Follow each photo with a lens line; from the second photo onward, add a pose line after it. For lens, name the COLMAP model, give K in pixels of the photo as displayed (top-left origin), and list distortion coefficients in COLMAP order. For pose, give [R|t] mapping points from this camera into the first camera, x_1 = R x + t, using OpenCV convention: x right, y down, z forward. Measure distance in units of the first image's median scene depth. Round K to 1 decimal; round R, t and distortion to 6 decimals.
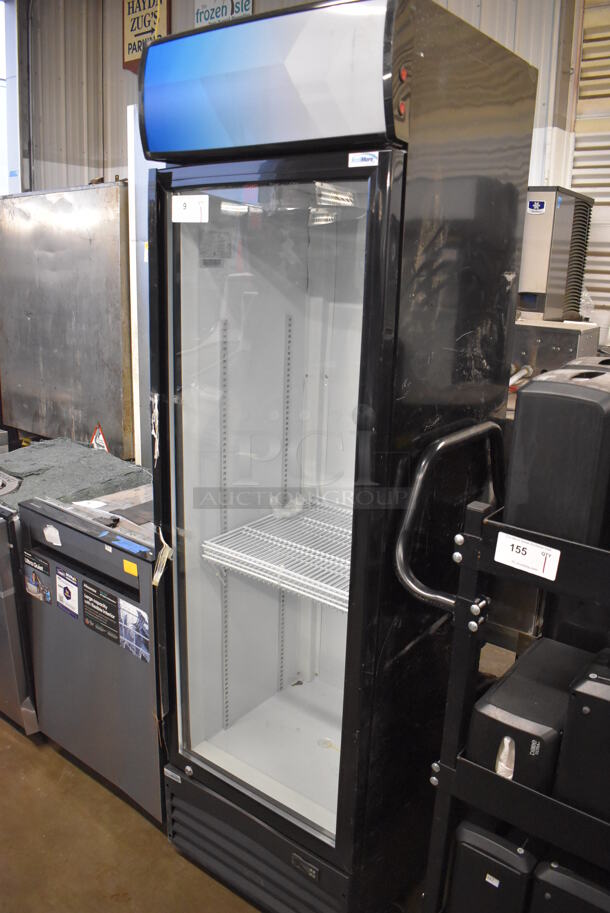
lens RADIAL K [[719.6, 0, 305.0], [0, 719.6, 456.5], [0, 0, 1]] dist [-0.087048, 0.001170]
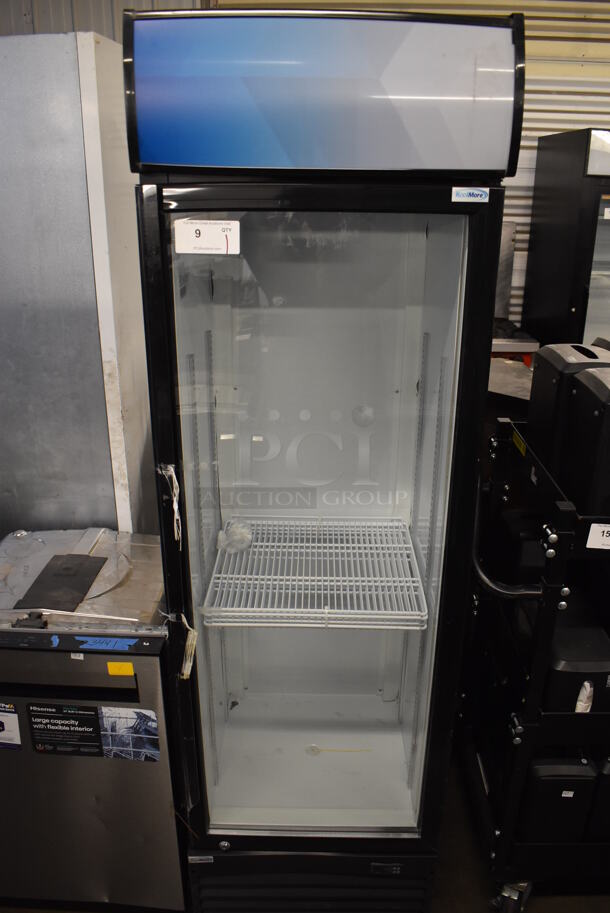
lens RADIAL K [[719.6, 0, 305.0], [0, 719.6, 456.5], [0, 0, 1]] dist [-0.087048, 0.001170]
pose [[0.800453, -0.239433, 0.549497, -0.464066], [0.176512, 0.970260, 0.165646, -0.179020], [-0.572817, -0.035599, 0.818910, 0.216093]]
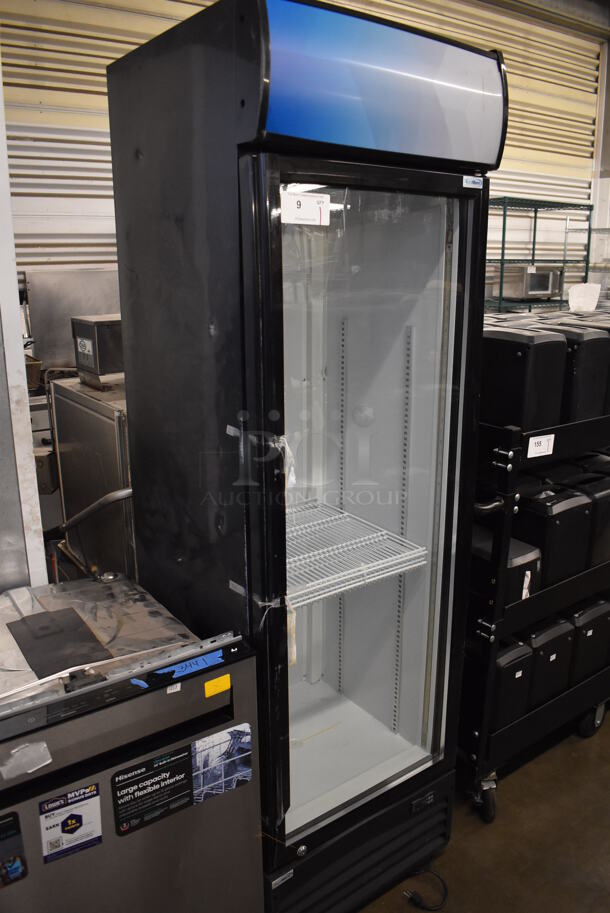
lens RADIAL K [[719.6, 0, 305.0], [0, 719.6, 456.5], [0, 0, 1]] dist [-0.087048, 0.001170]
pose [[0.269655, -0.284686, 0.919913, -0.832971], [0.264665, 0.940421, 0.213451, -0.202717], [-0.925872, 0.185911, 0.328936, 0.625272]]
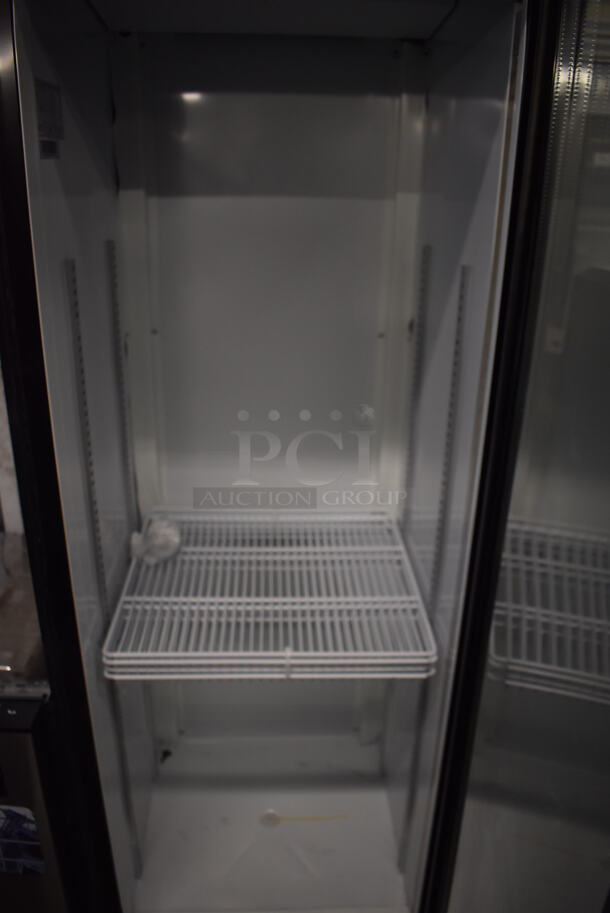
lens RADIAL K [[719.6, 0, 305.0], [0, 719.6, 456.5], [0, 0, 1]] dist [-0.087048, 0.001170]
pose [[0.760720, -0.259562, 0.594922, -0.307034], [0.173422, 0.964520, 0.199062, -0.117107], [-0.625483, -0.048258, 0.778744, 0.447881]]
